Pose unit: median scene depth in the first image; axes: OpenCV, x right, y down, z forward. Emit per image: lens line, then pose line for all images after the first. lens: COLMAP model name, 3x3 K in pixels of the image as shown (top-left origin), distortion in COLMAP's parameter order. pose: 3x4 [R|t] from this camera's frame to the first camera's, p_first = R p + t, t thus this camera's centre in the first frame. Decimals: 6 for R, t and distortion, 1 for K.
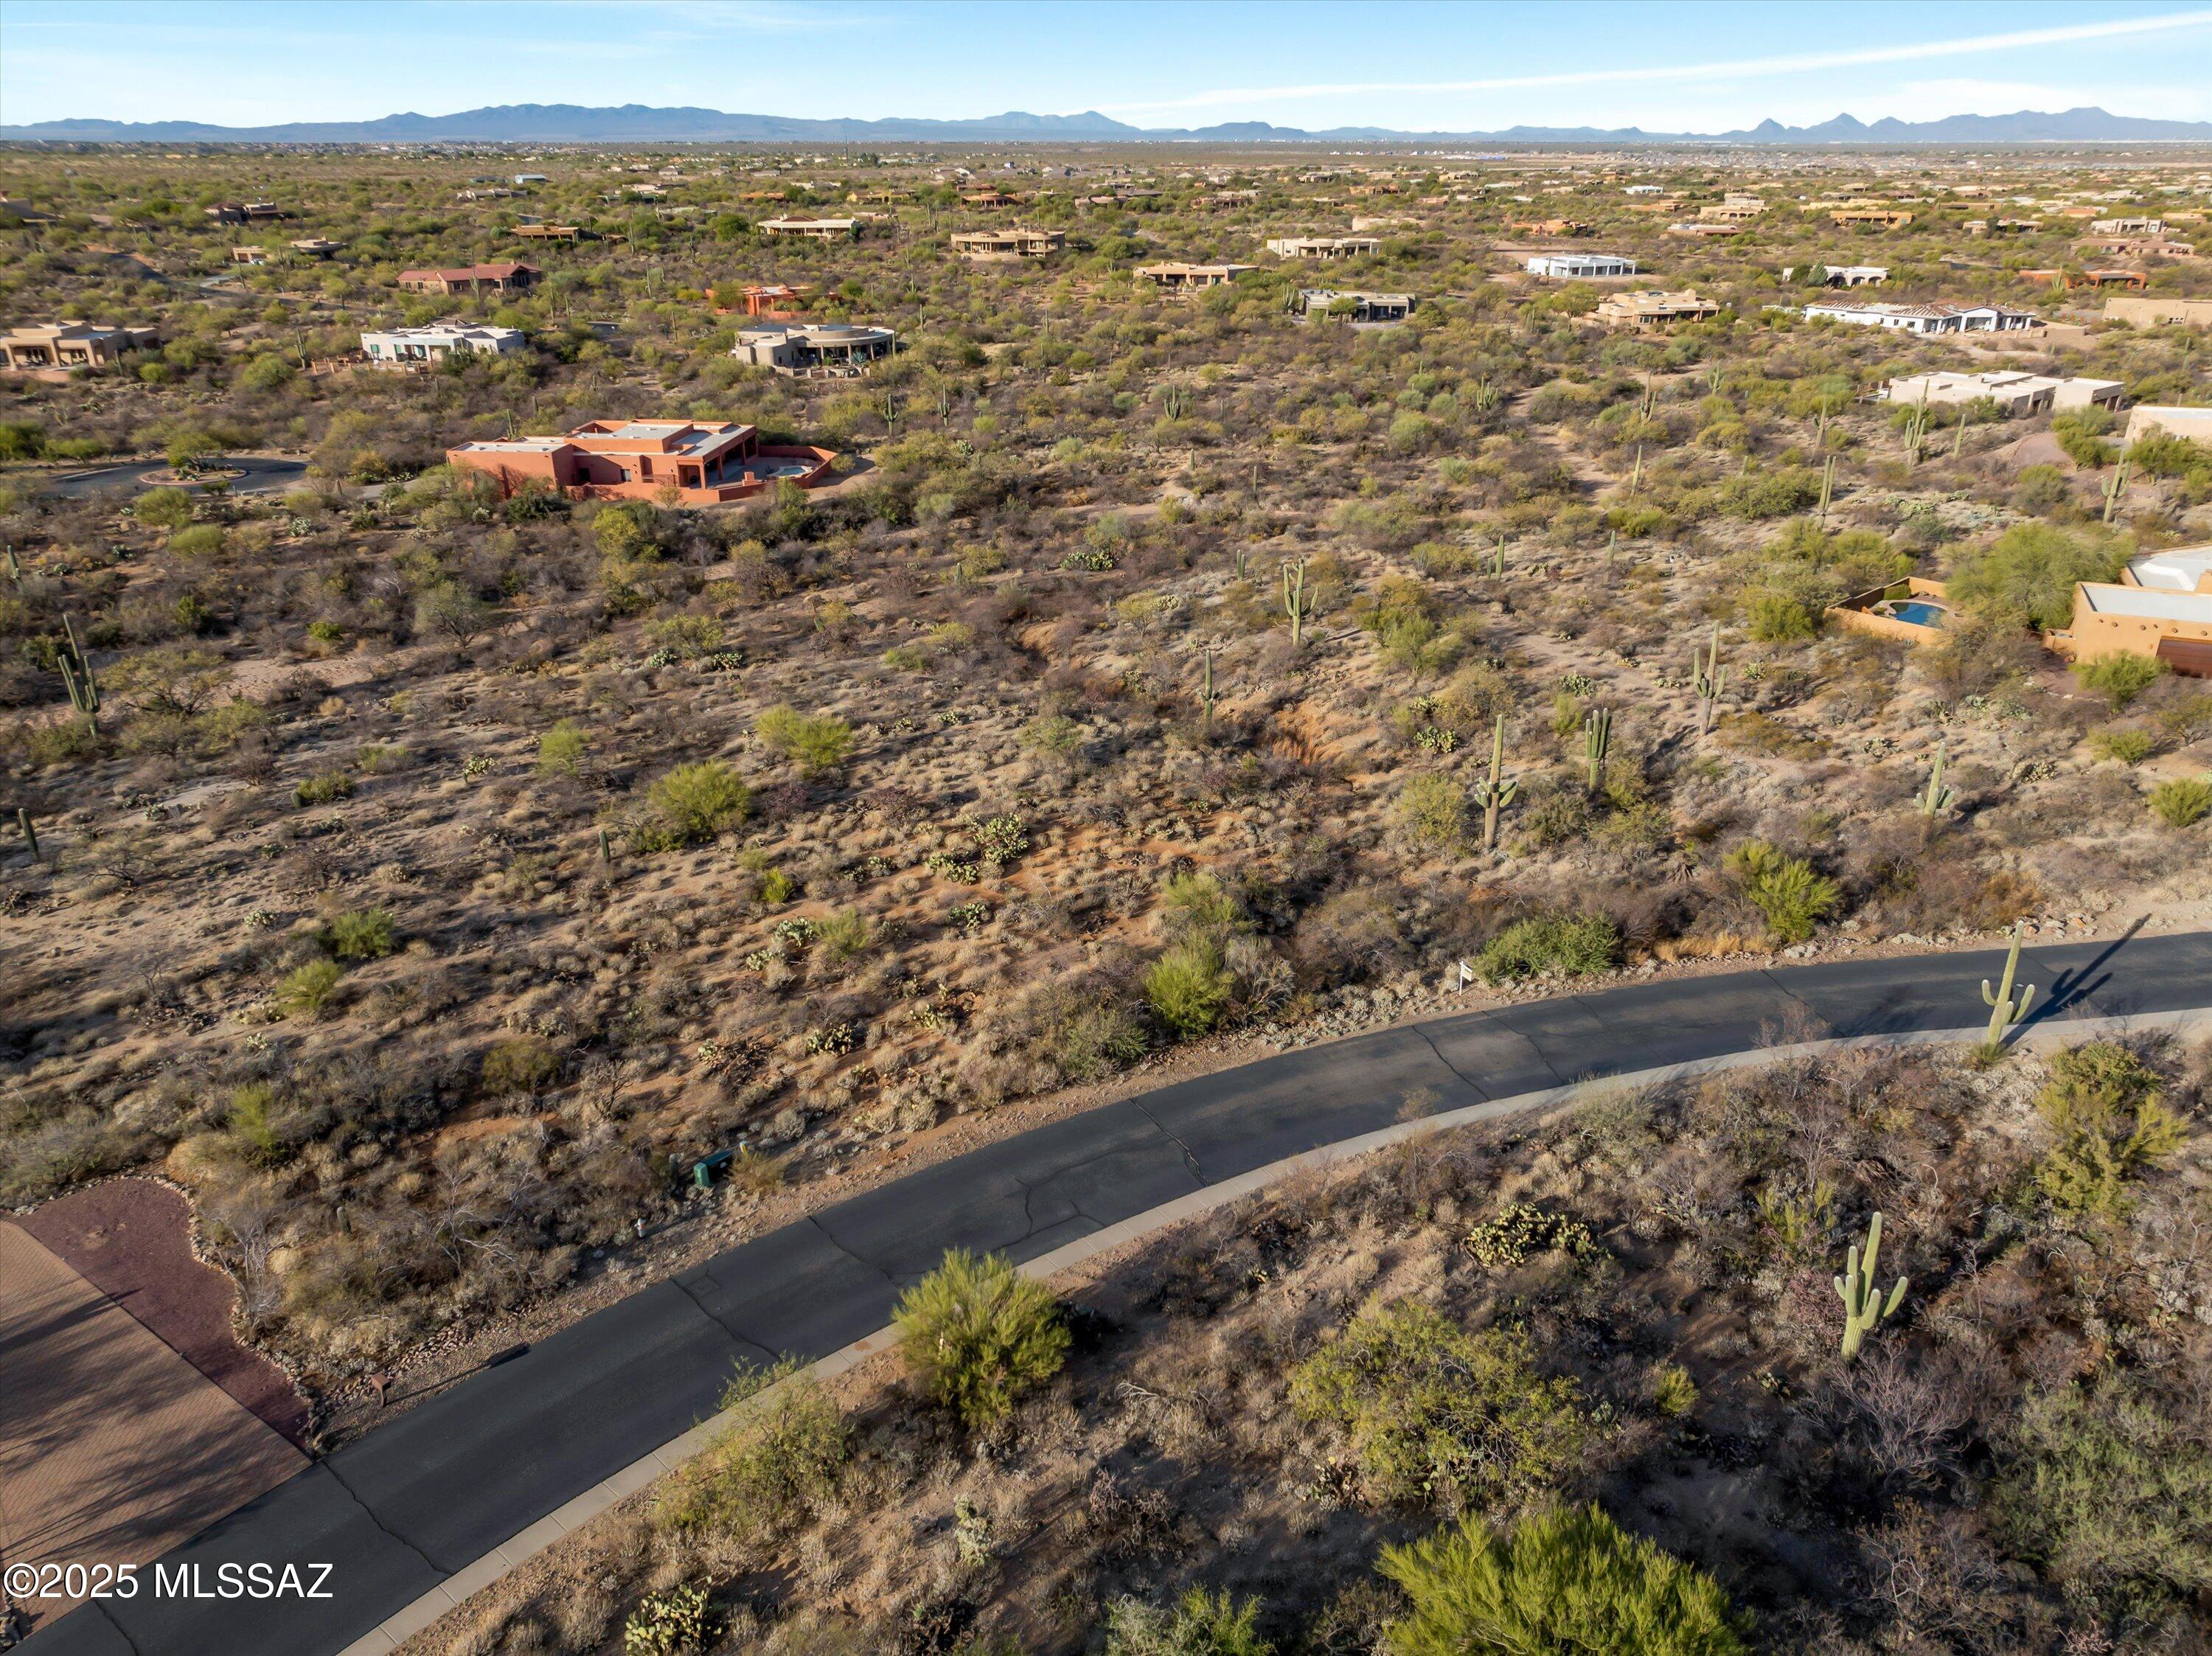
lens RADIAL K [[1530.4, 0, 1106.0], [0, 1530.4, 828.0], [0, 0, 1]] dist [0.000009, 0.009739]
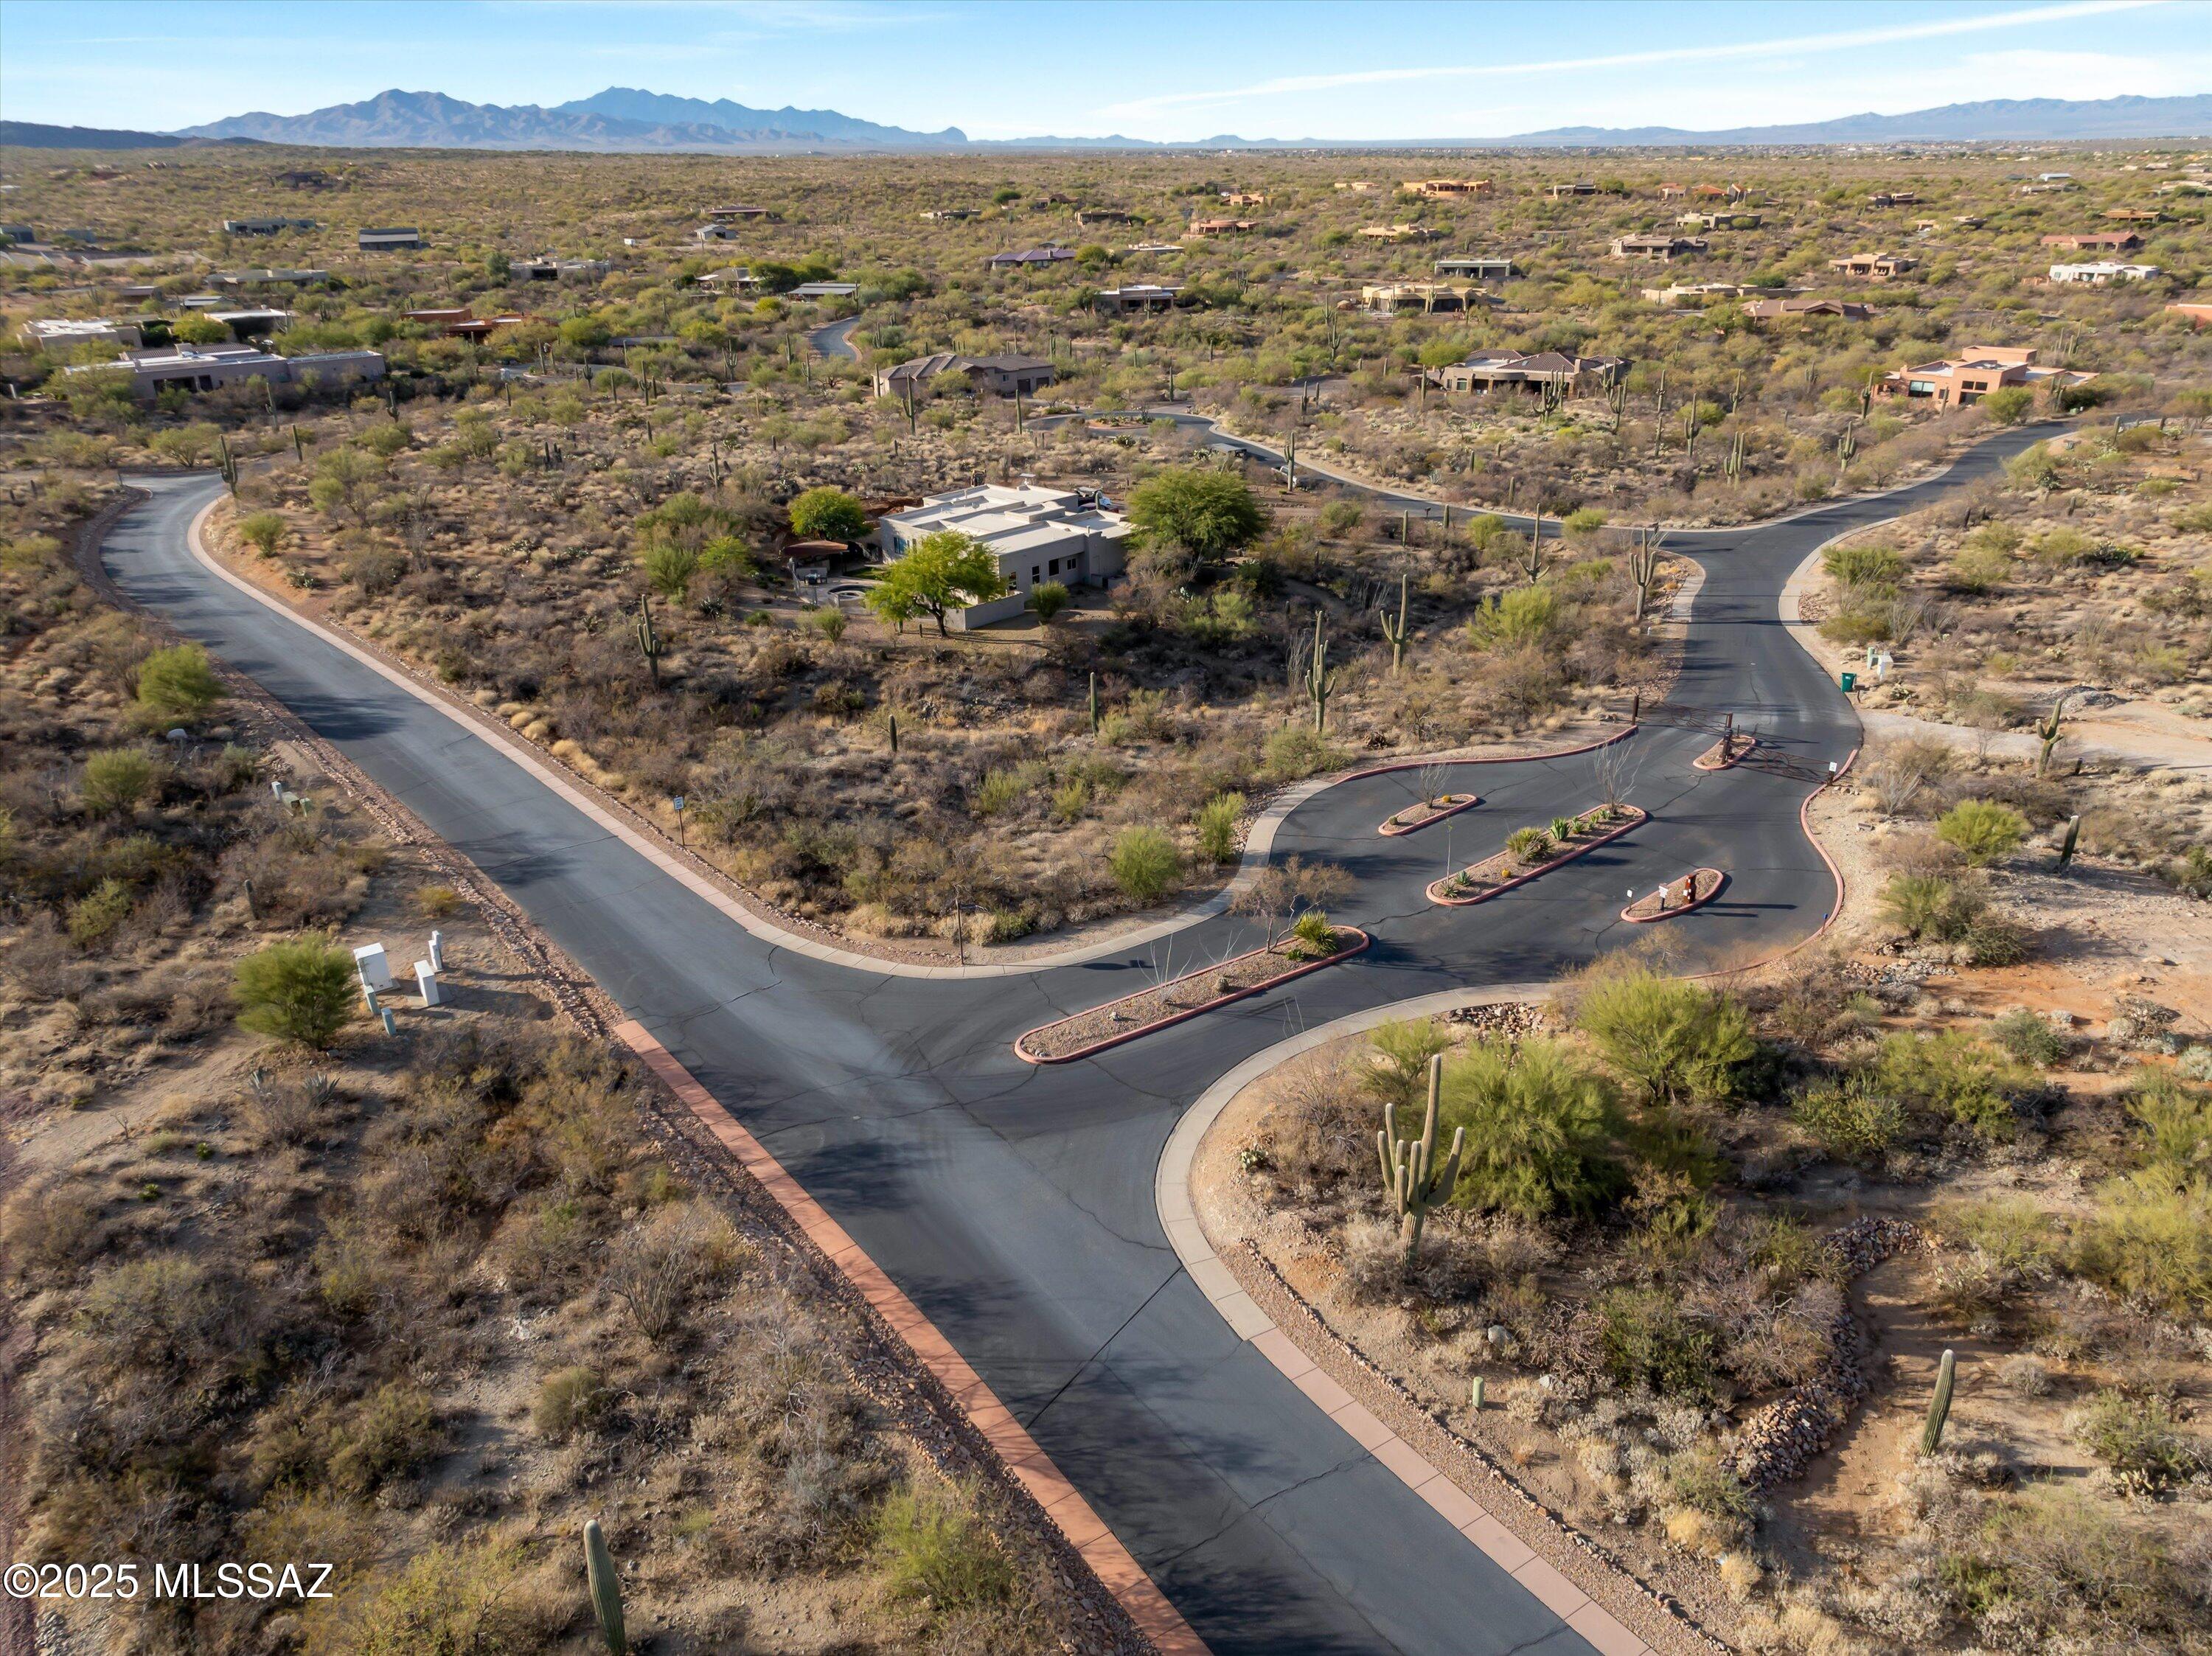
lens RADIAL K [[1530.4, 0, 1106.0], [0, 1530.4, 828.0], [0, 0, 1]] dist [0.000009, 0.009739]
pose [[0.687535, 0.288616, -0.666331, 0.070900], [-0.288724, 0.950620, 0.113841, 0.257561], [0.666284, 0.114116, 0.736915, -0.597122]]
